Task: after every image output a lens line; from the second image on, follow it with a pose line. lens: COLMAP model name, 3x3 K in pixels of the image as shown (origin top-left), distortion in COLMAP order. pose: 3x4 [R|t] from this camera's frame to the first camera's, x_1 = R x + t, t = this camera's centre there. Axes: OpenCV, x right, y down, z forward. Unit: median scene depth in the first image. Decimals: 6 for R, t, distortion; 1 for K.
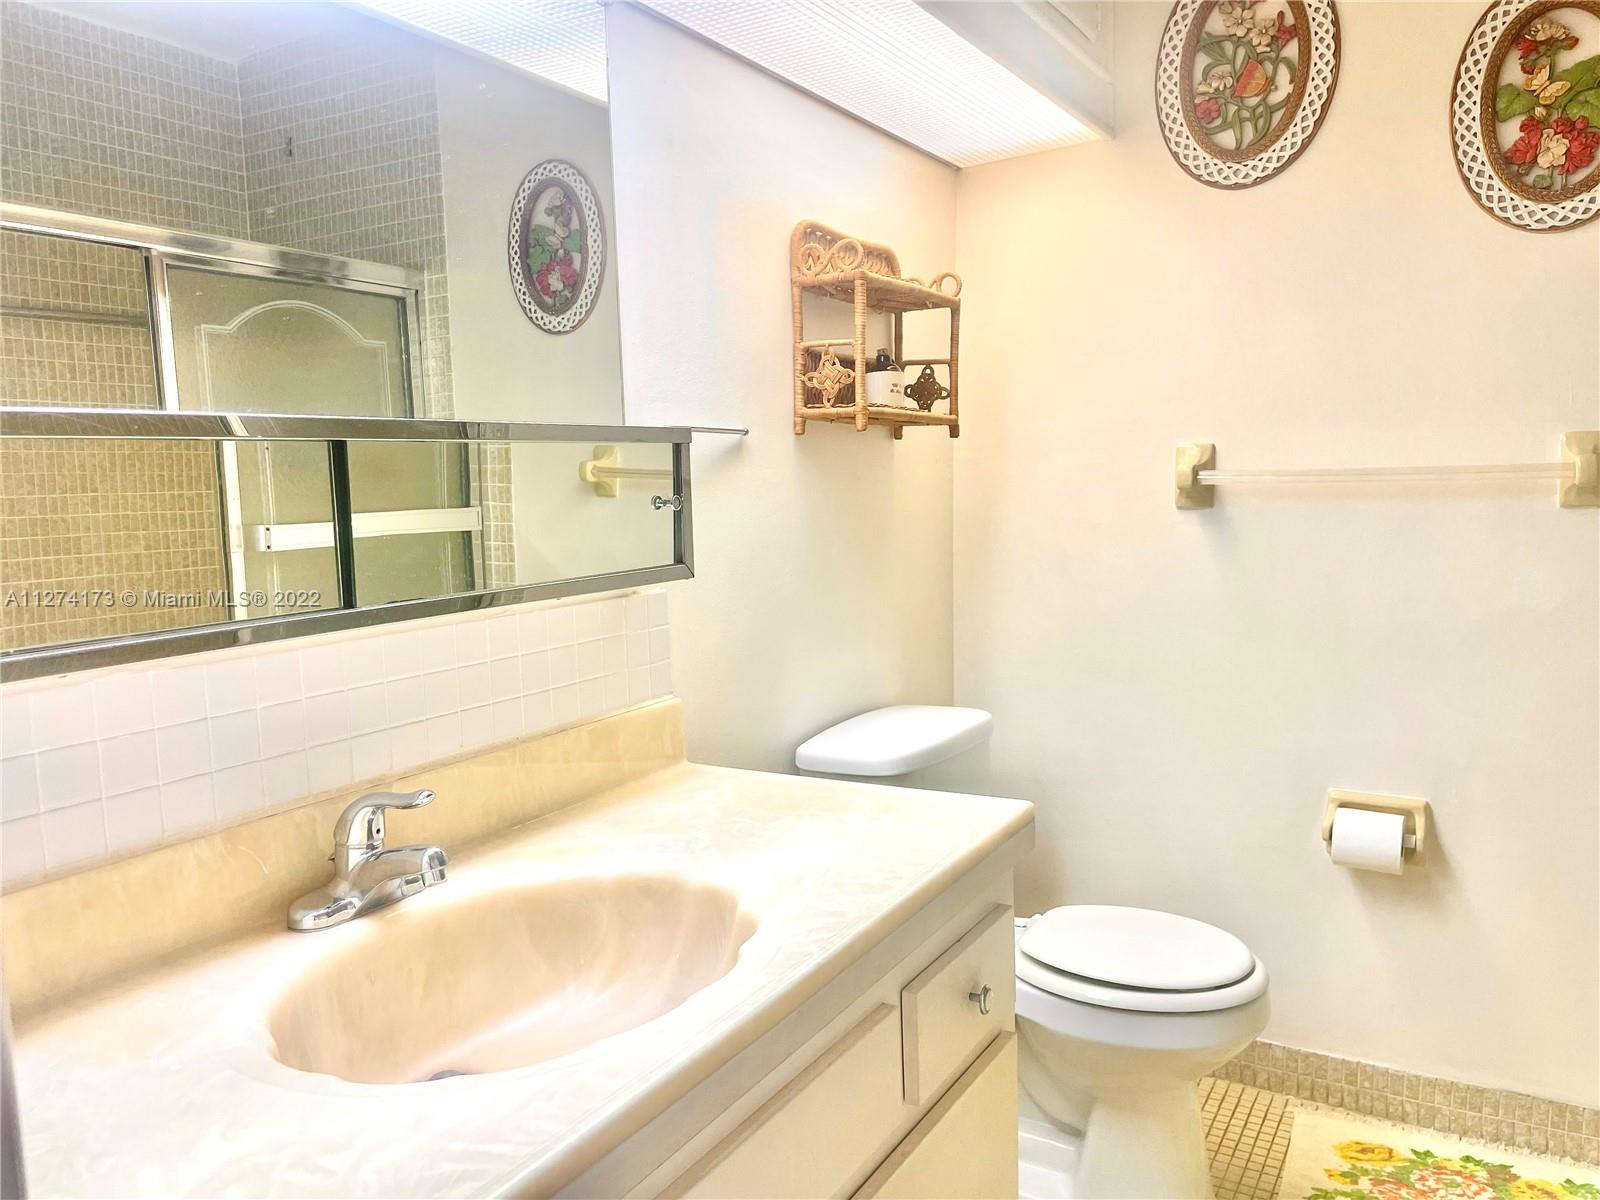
lens RADIAL K [[1211.1, 0, 805.5], [0, 1211.1, 611.8], [0, 0, 1]] dist [0.079784, -0.106016]
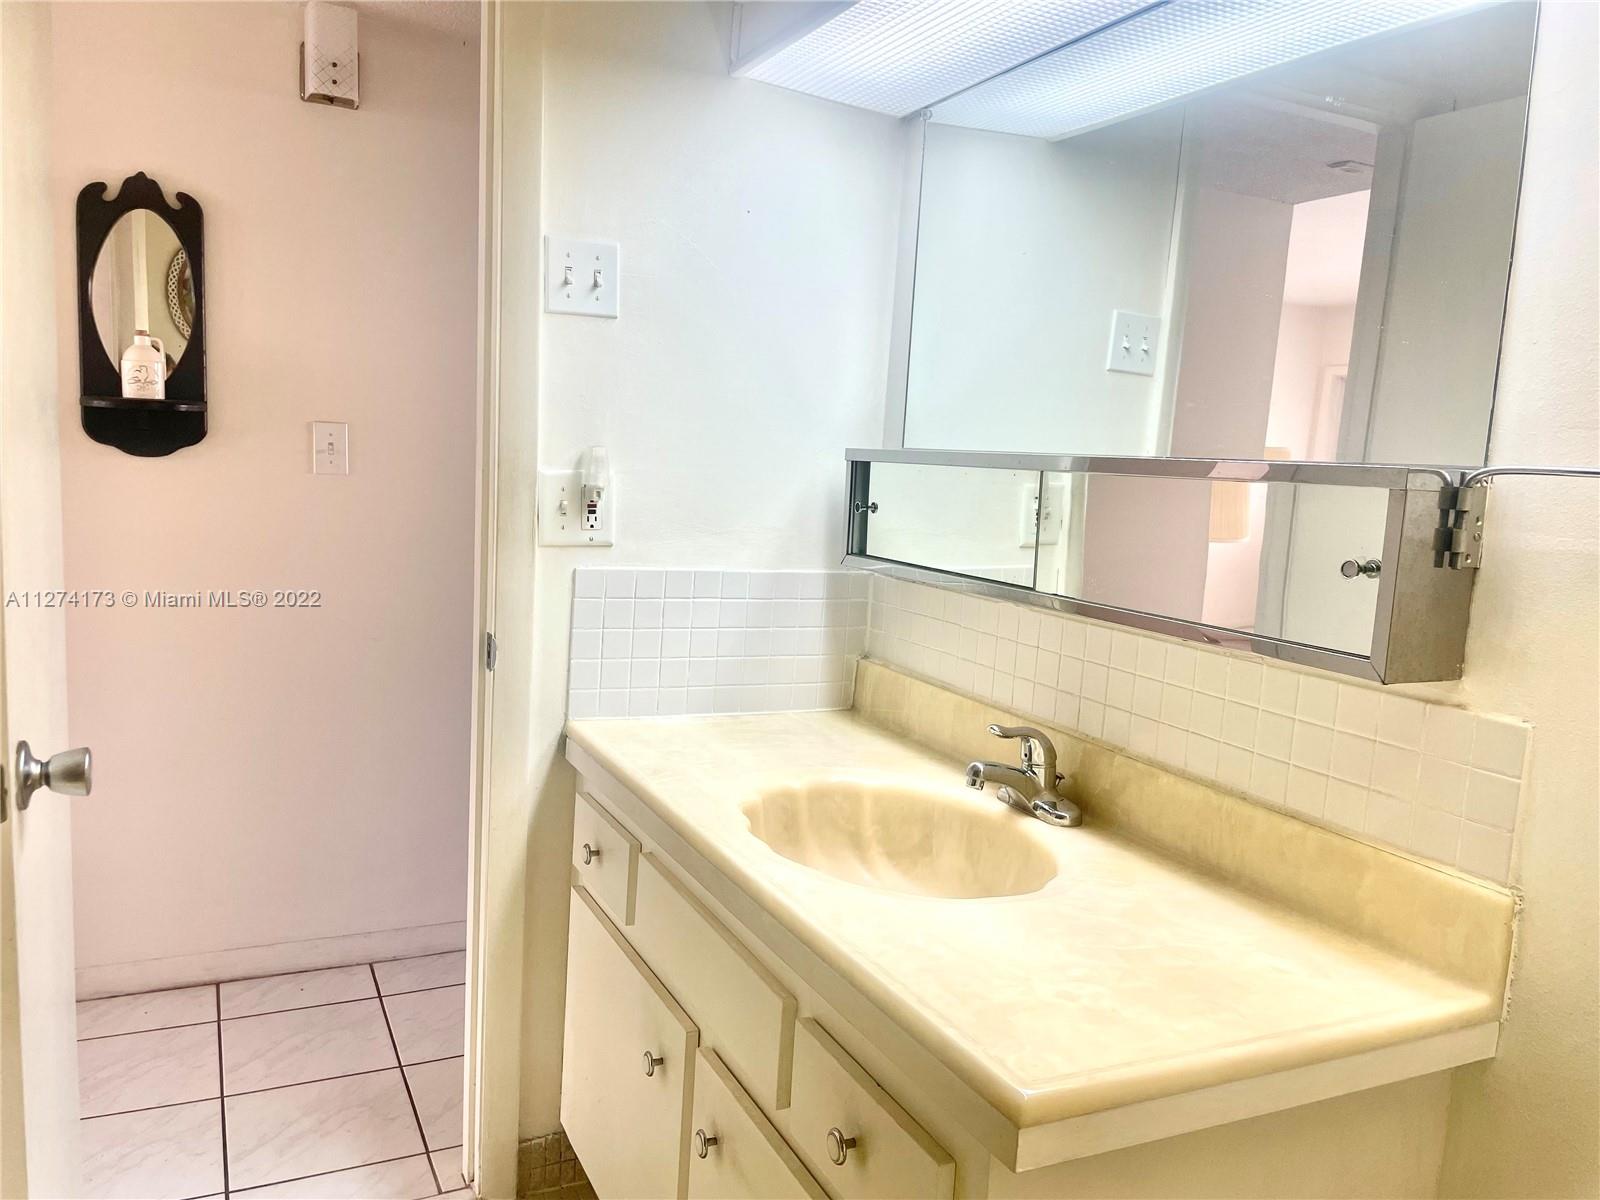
lens RADIAL K [[1211.1, 0, 802.0], [0, 1211.1, 593.7], [0, 0, 1]] dist [0.079784, -0.106016]
pose [[-0.553942, 0.092132, -0.827442, 0.781112], [-0.143747, 0.968348, 0.204055, -0.206397], [0.820052, 0.231977, -0.523165, 1.263444]]
